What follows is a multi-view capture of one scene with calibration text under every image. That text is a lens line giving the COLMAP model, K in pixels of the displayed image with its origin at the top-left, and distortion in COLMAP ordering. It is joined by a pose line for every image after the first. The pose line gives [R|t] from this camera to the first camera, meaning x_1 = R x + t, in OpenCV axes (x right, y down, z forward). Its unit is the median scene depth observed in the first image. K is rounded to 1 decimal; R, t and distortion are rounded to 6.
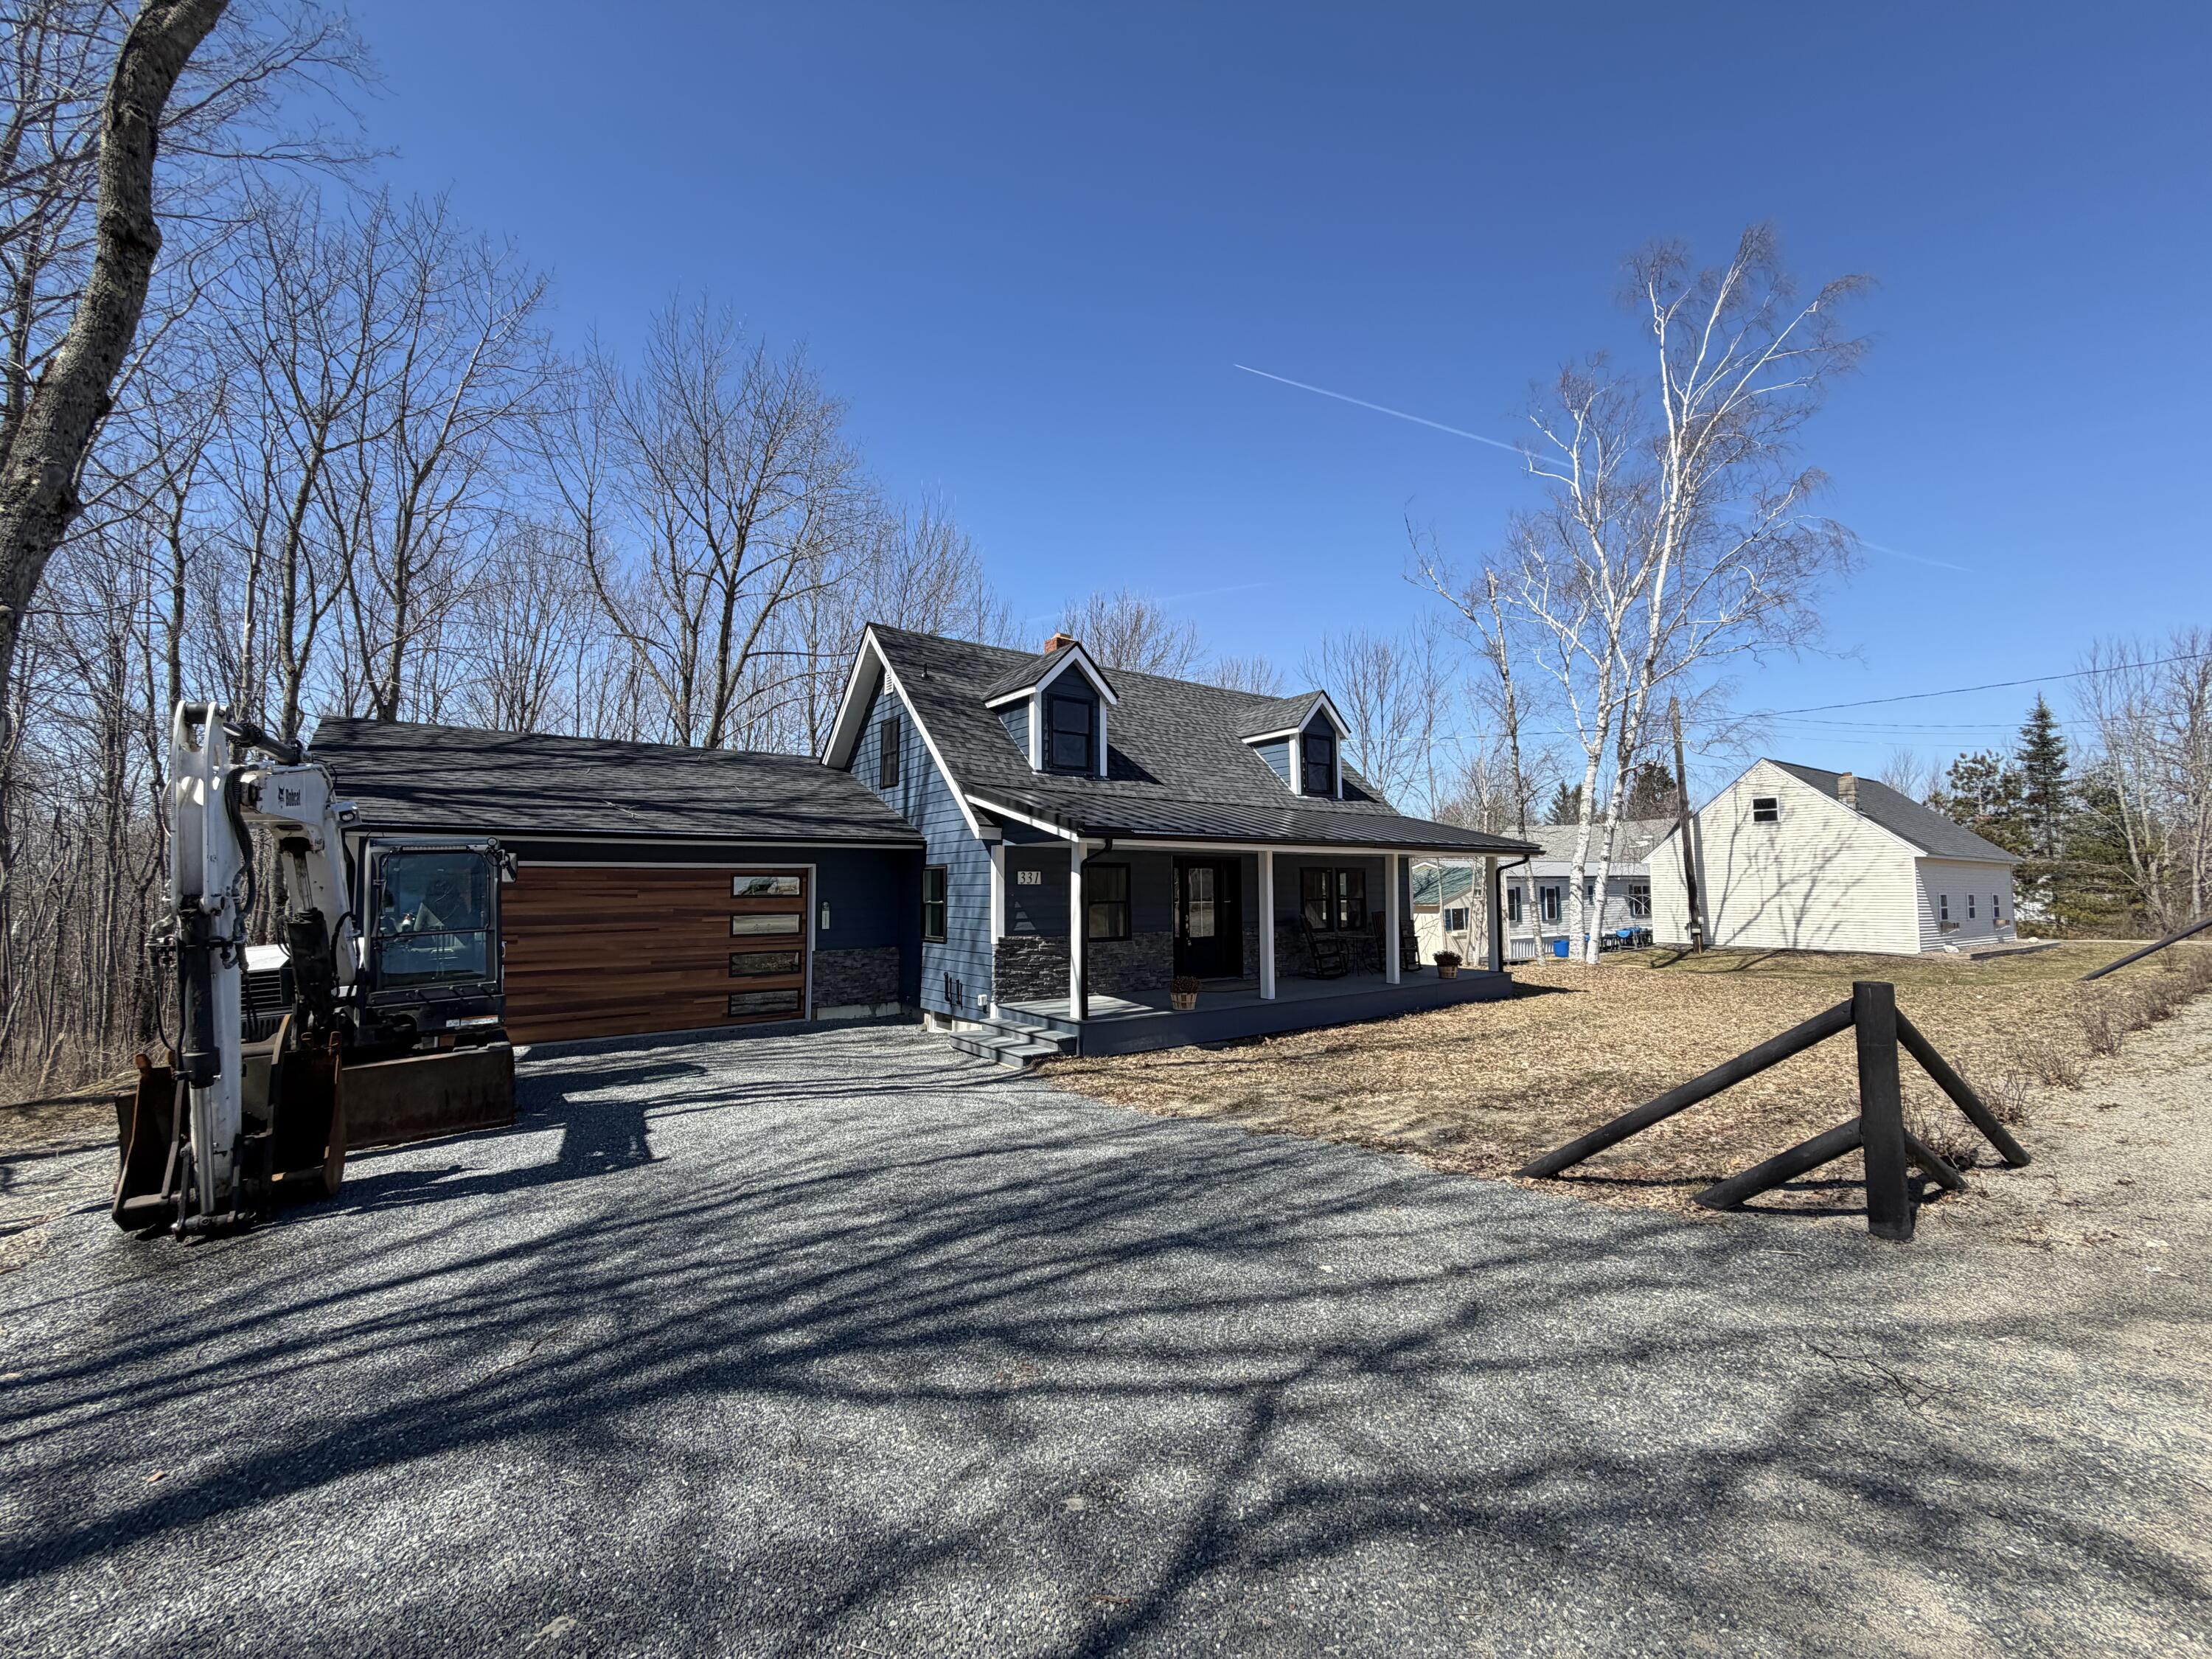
lens RADIAL K [[881.0, 0, 1106.0], [0, 881.0, 829.5], [0, 0, 1]] dist [0.000435, -0.000018]
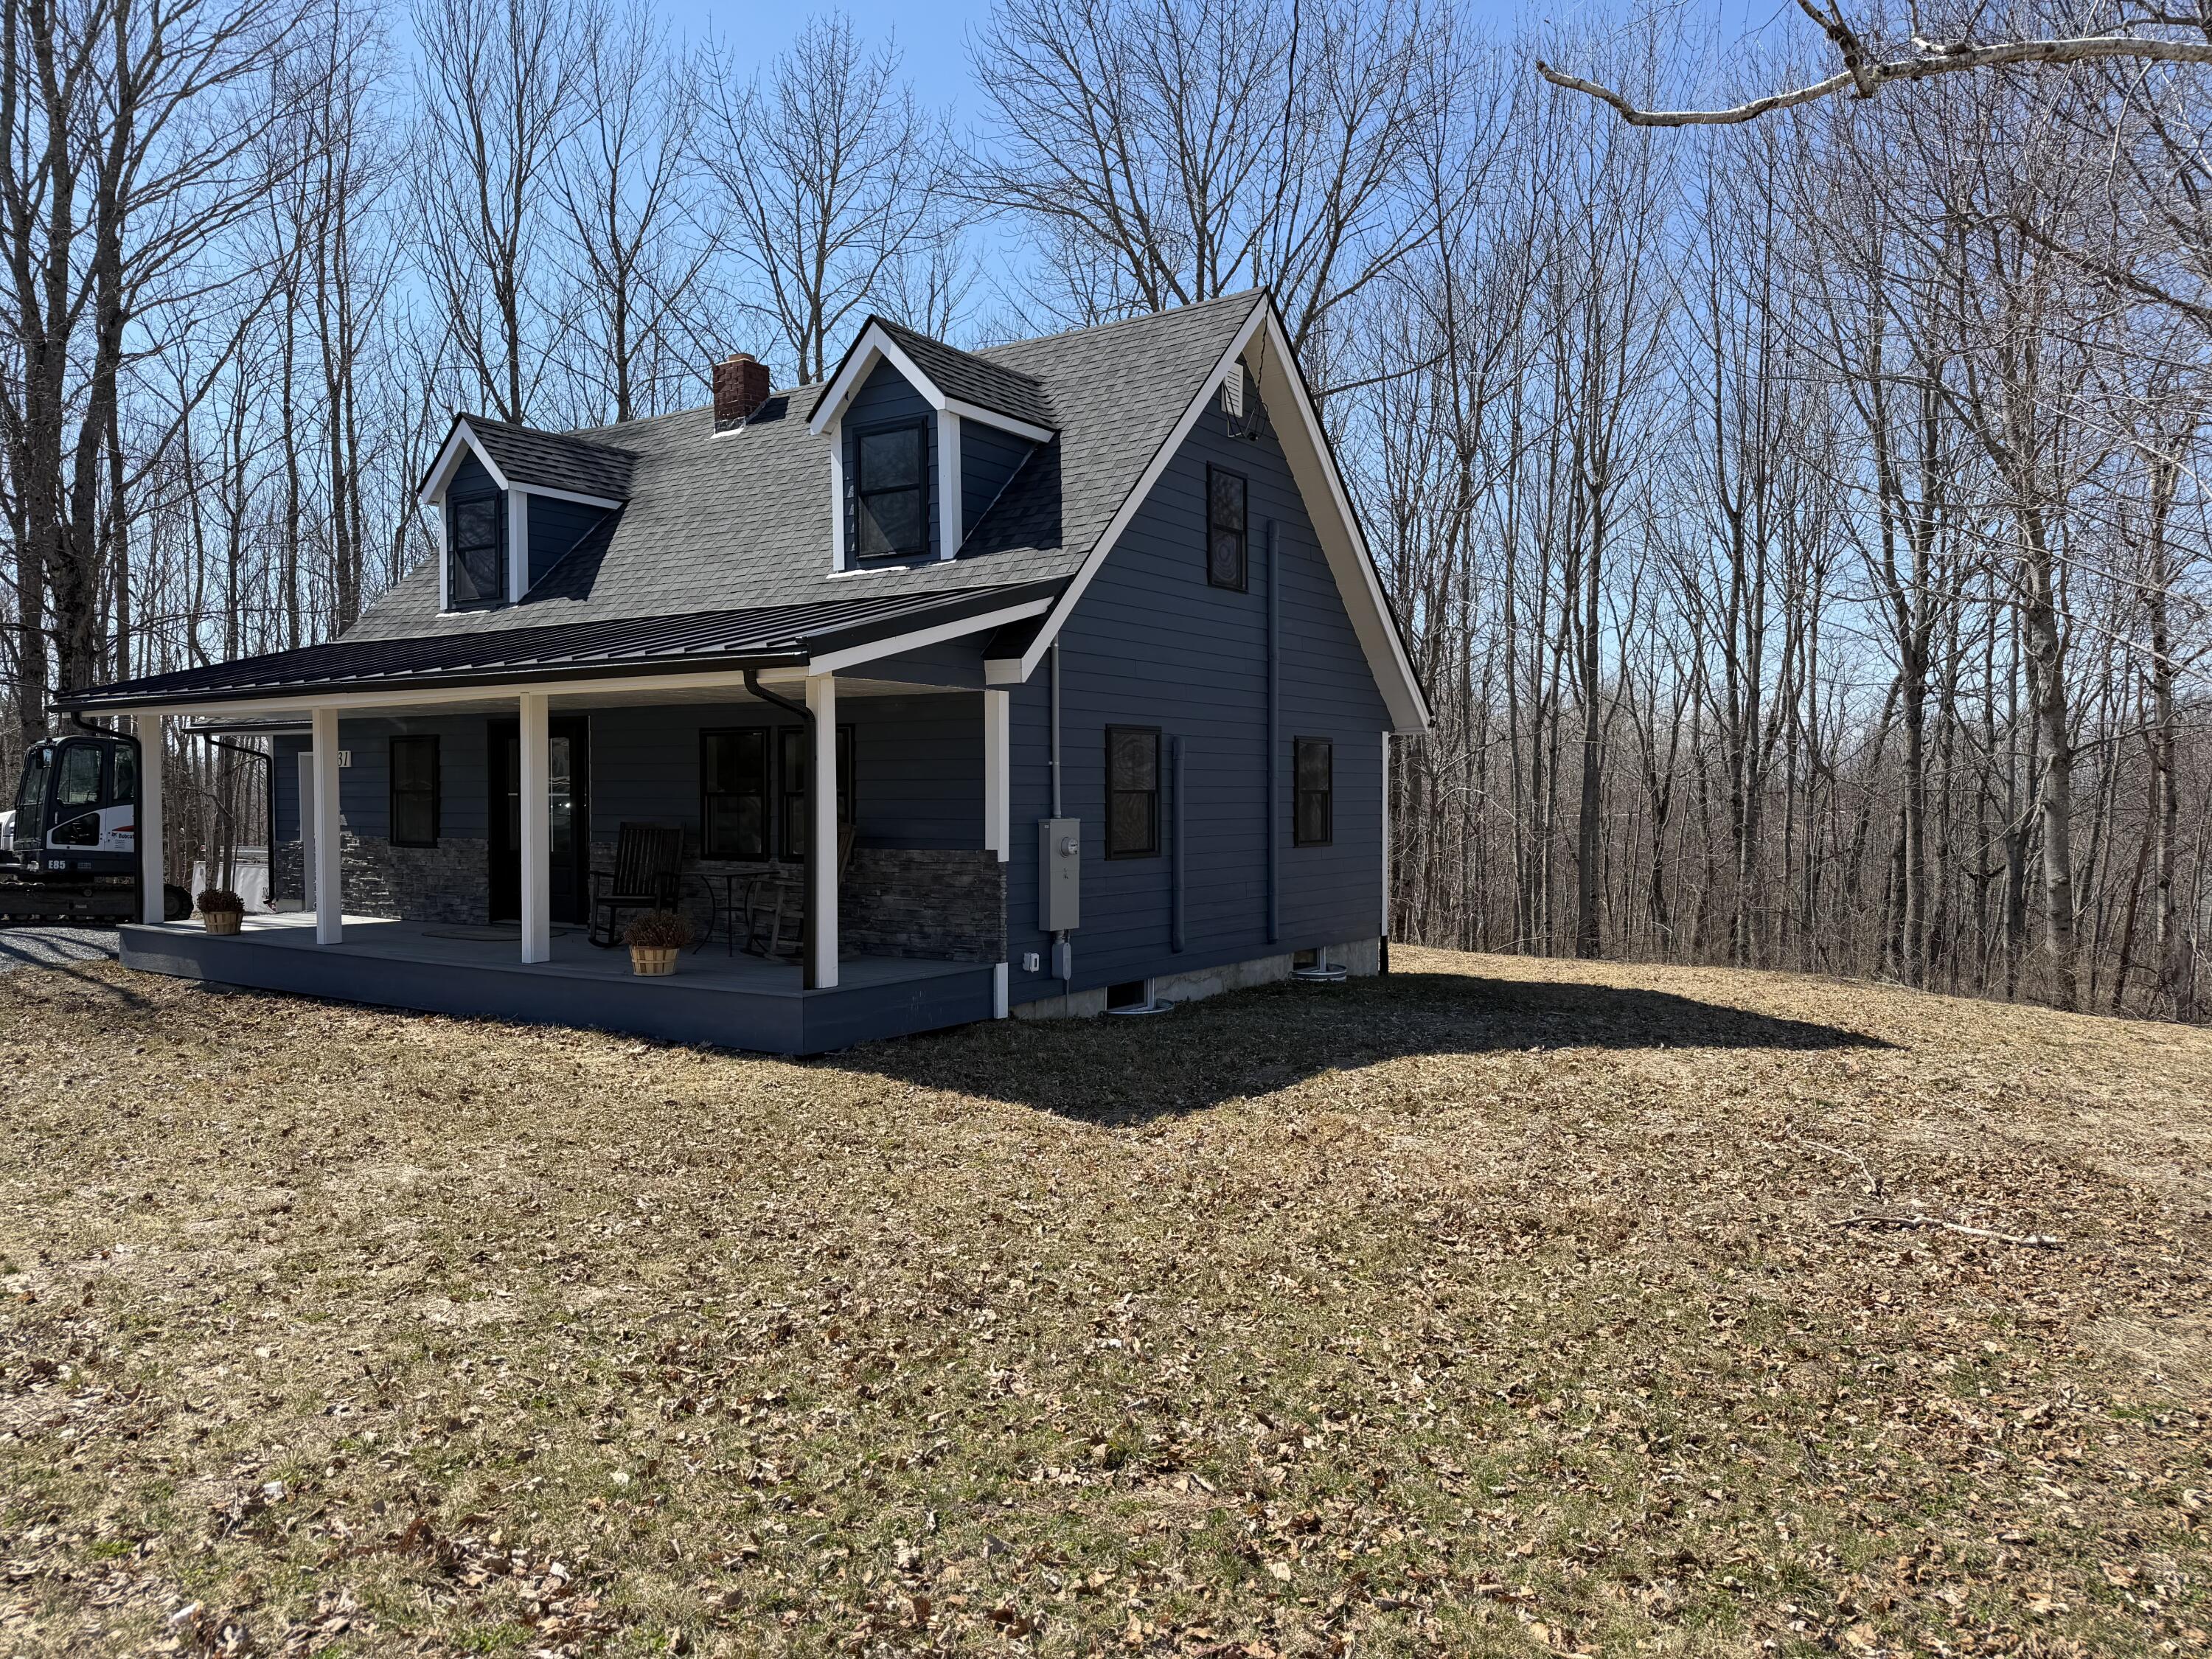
lens RADIAL K [[1484.8, 0, 1106.0], [0, 1484.8, 829.5], [0, 0, 1]] dist [0.102958, -0.189758]
pose [[0.331986, 0.026987, -0.942898, 1.170526], [0.061677, 0.996831, 0.050246, 0.076540], [0.941266, -0.074837, 0.329269, 0.993926]]
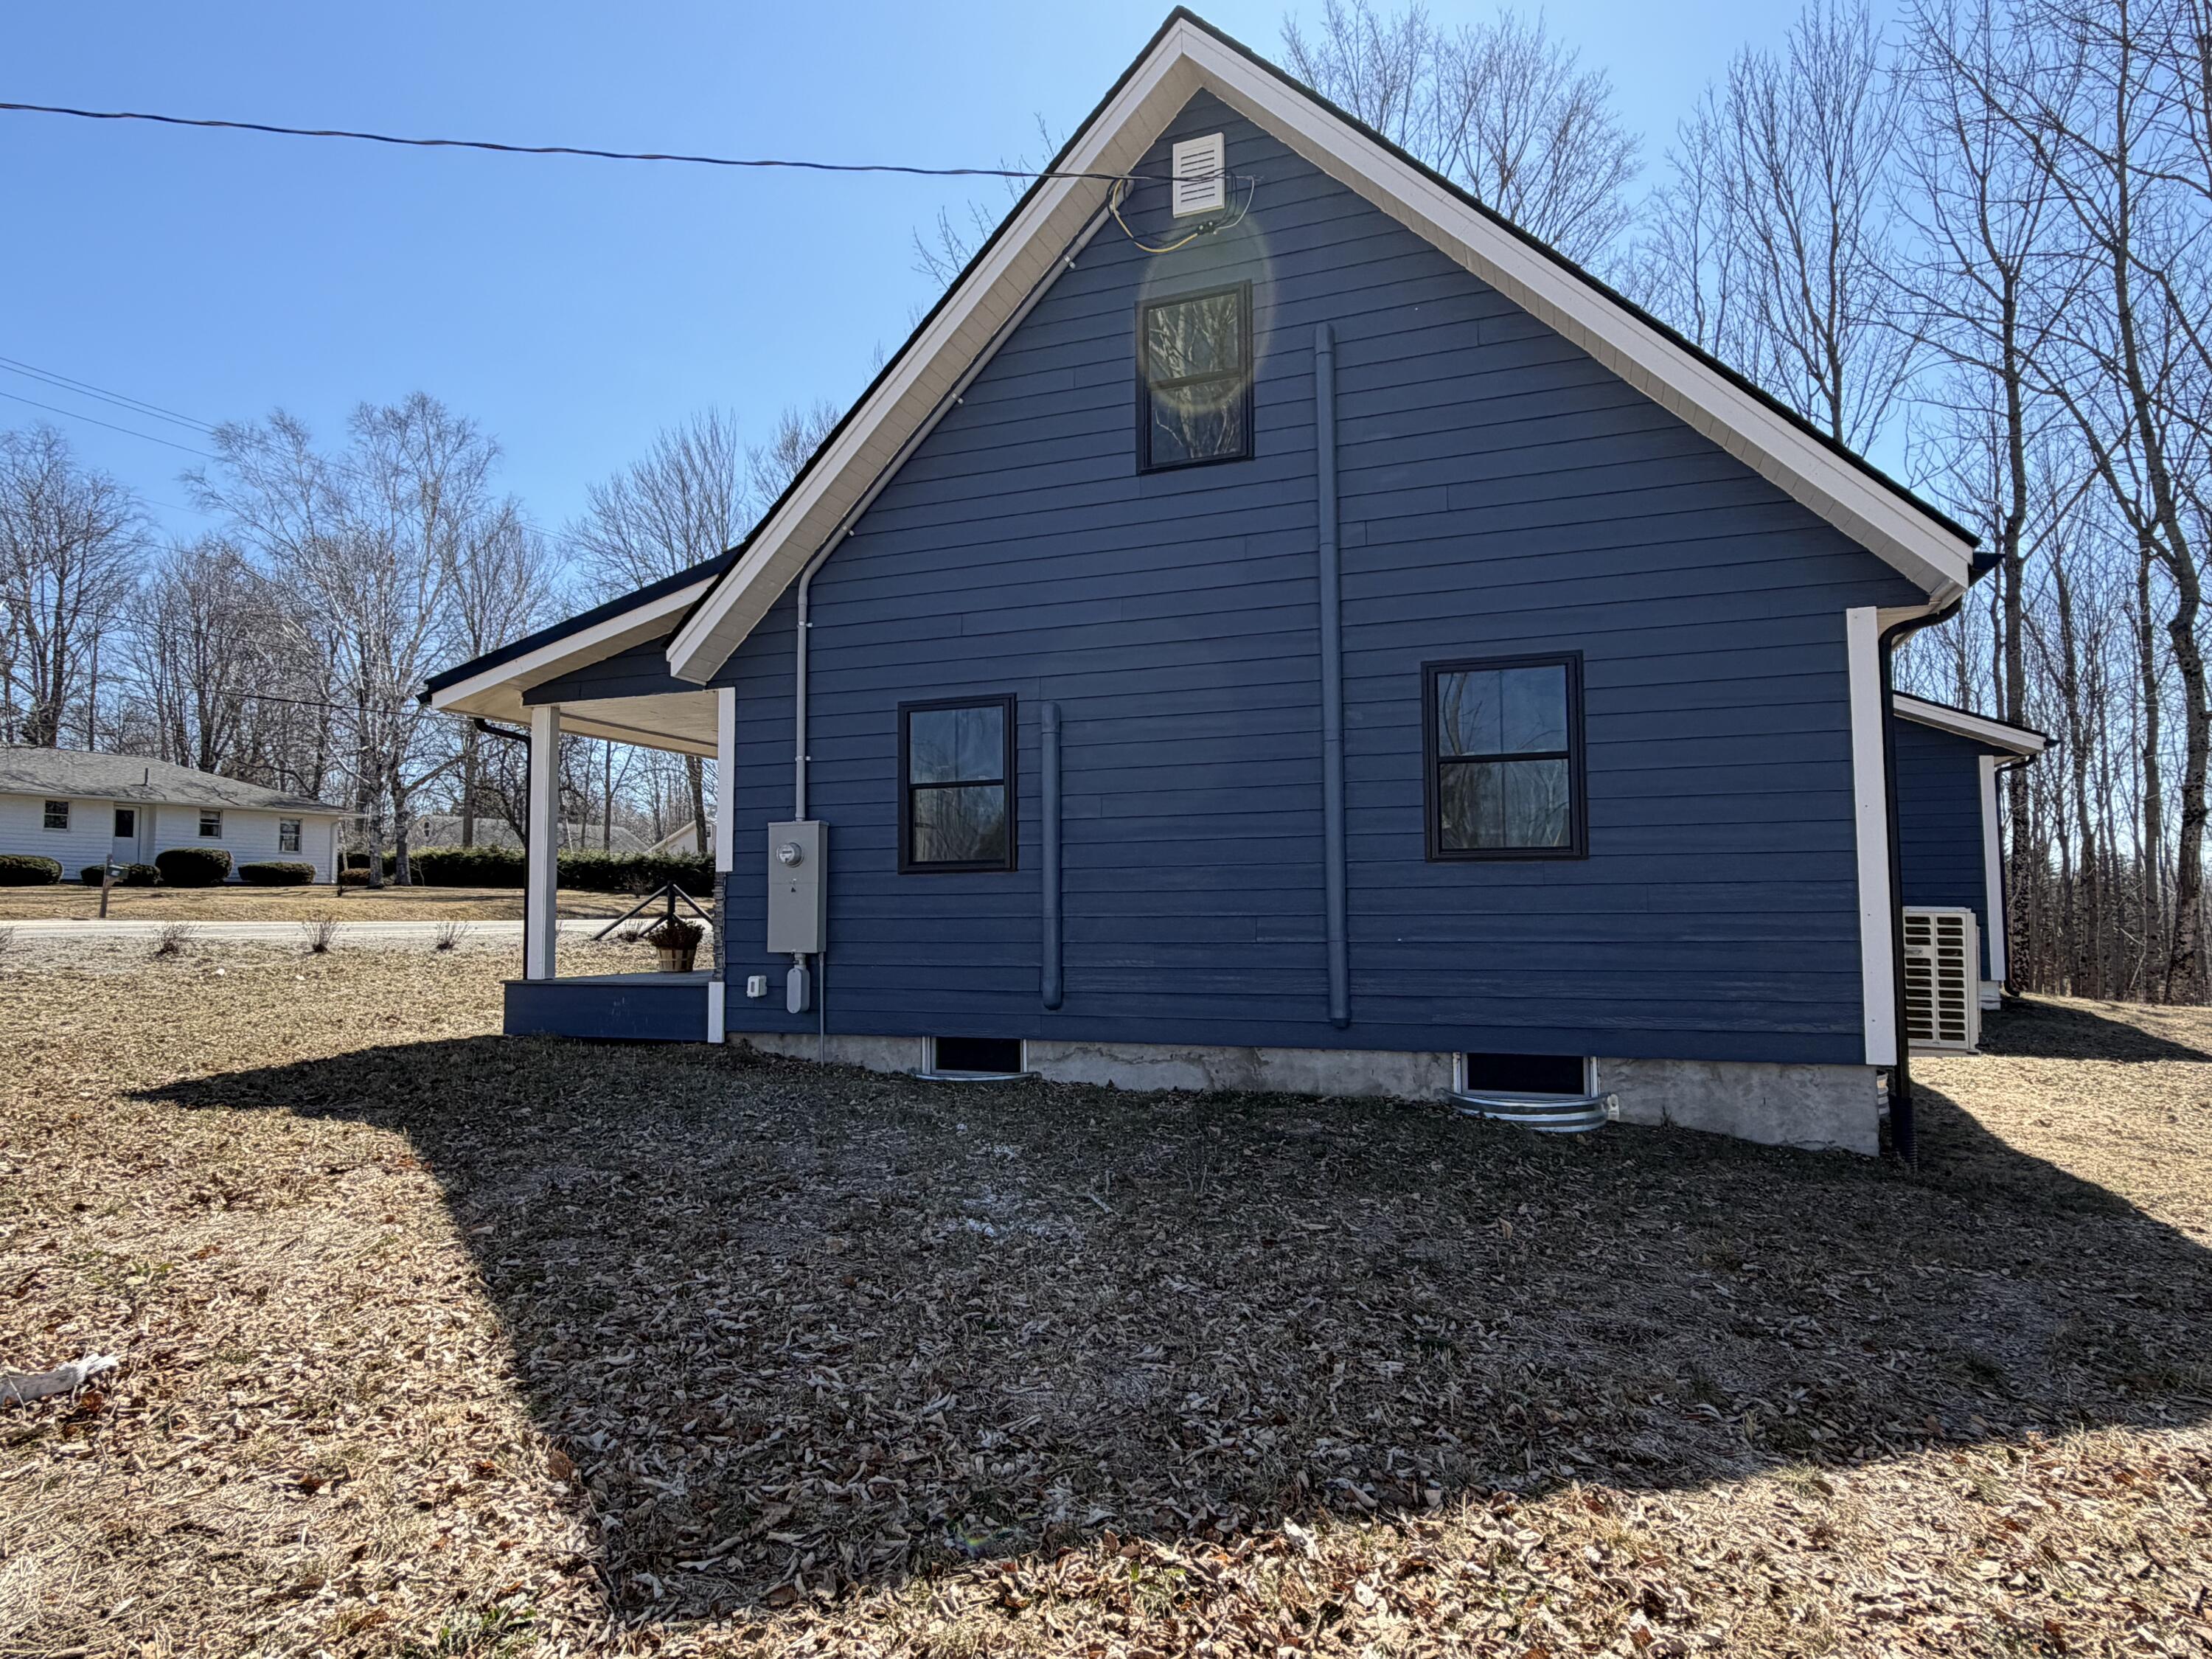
lens RADIAL K [[1213.1, 0, 1099.4], [0, 1213.1, 820.1], [0, 0, 1]] dist [0.013452, 0.000604]
pose [[-0.818788, -0.028434, -0.573391, 0.600384], [0.051907, 0.991015, -0.123265, 0.187241], [0.571744, -0.130691, -0.809956, 1.786641]]
